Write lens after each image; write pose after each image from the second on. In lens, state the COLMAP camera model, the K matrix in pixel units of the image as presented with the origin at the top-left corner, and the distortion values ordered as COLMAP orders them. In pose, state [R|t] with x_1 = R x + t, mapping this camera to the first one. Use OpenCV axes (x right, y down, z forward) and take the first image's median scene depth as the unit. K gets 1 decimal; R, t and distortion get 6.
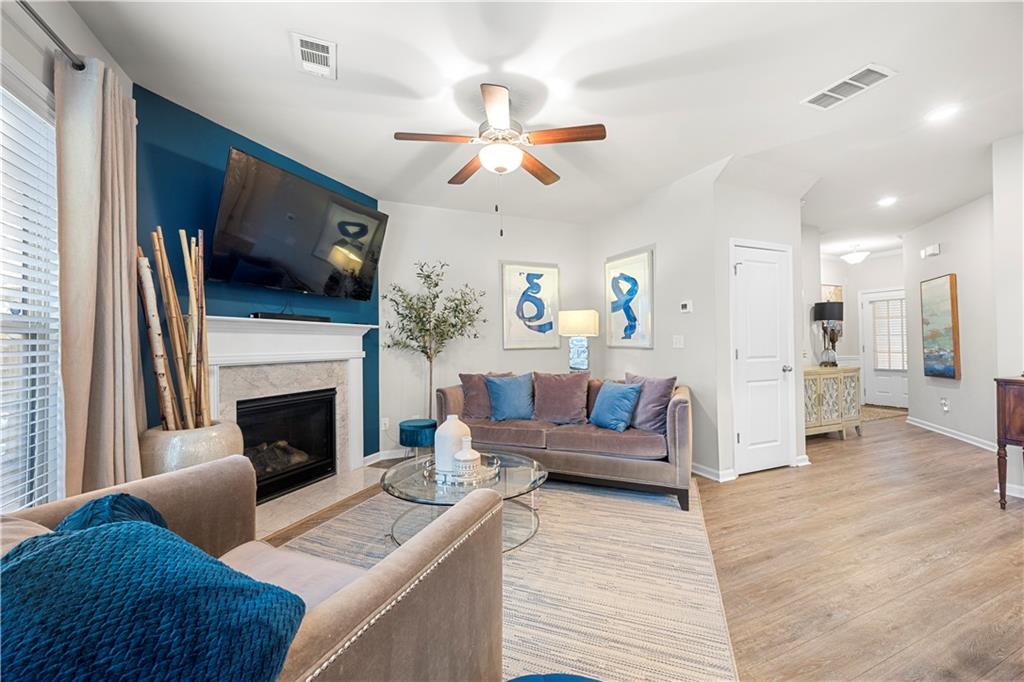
lens RADIAL K [[409.0, 0, 511.1], [0, 409.0, 340.1], [0, 0, 1]] dist [-0.000579, -0.000248]
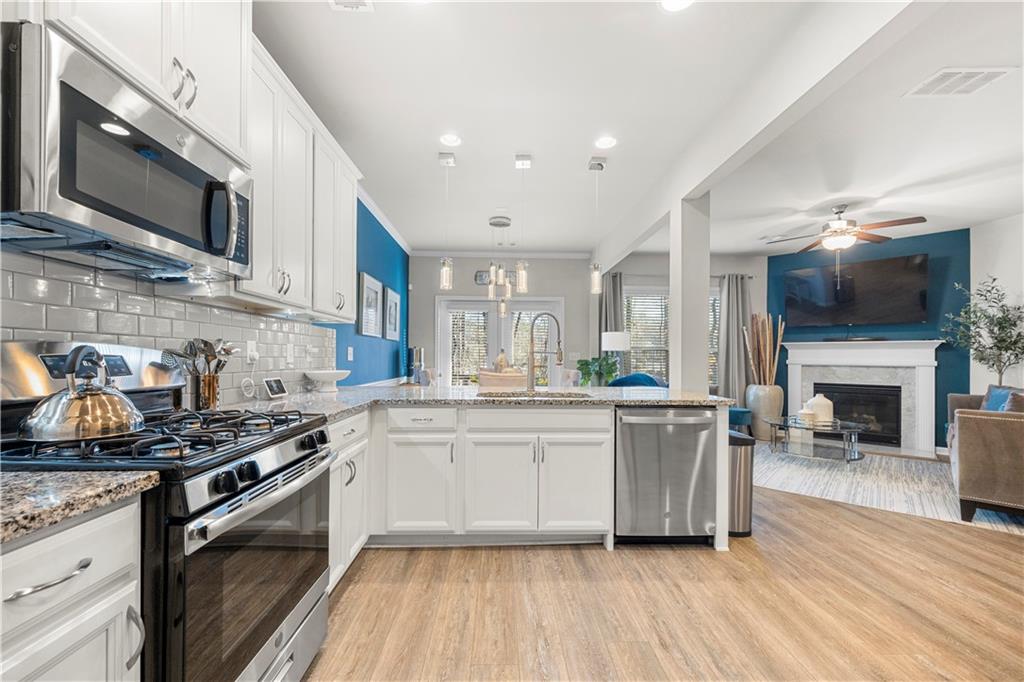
lens RADIAL K [[409.0, 0, 508.6], [0, 409.0, 357.7], [0, 0, 1]] dist [-0.000579, -0.000248]
pose [[-0.388188, 0.008470, -0.921541, 1.399488], [0.004341, 0.999963, 0.007362, 0.002102], [0.921570, -0.001143, -0.388210, 0.297647]]
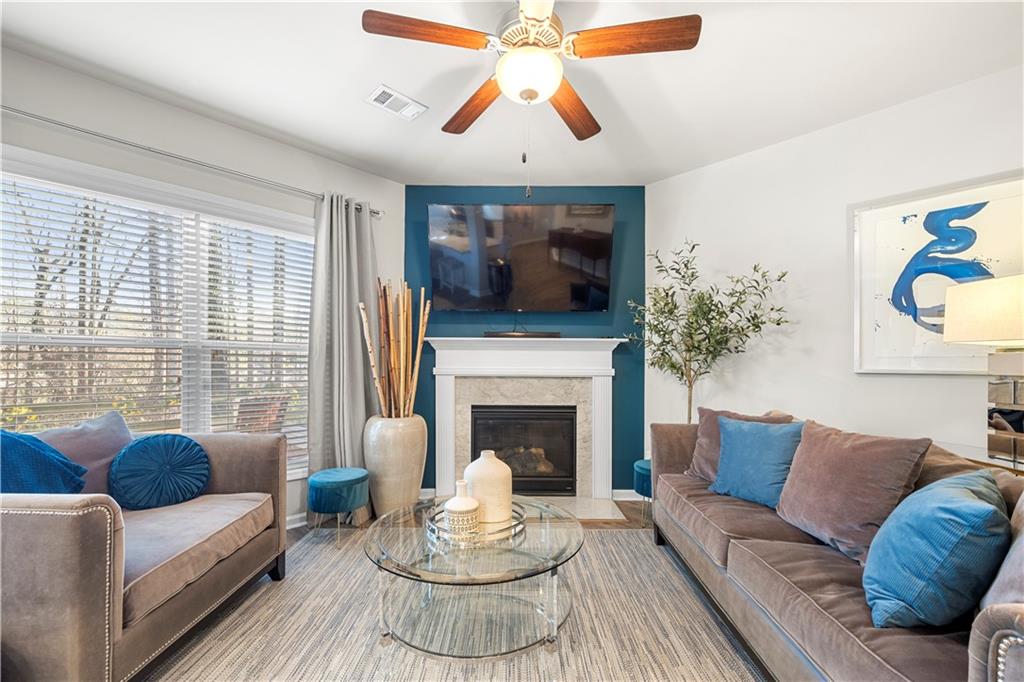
lens RADIAL K [[409.0, 0, 518.8], [0, 409.0, 364.1], [0, 0, 1]] dist [-0.000579, -0.000248]
pose [[0.362890, 0.019531, -0.931627, 0.409667], [-0.001223, 0.999789, 0.020483, -0.000140], [0.931831, -0.006294, 0.362838, 0.528892]]
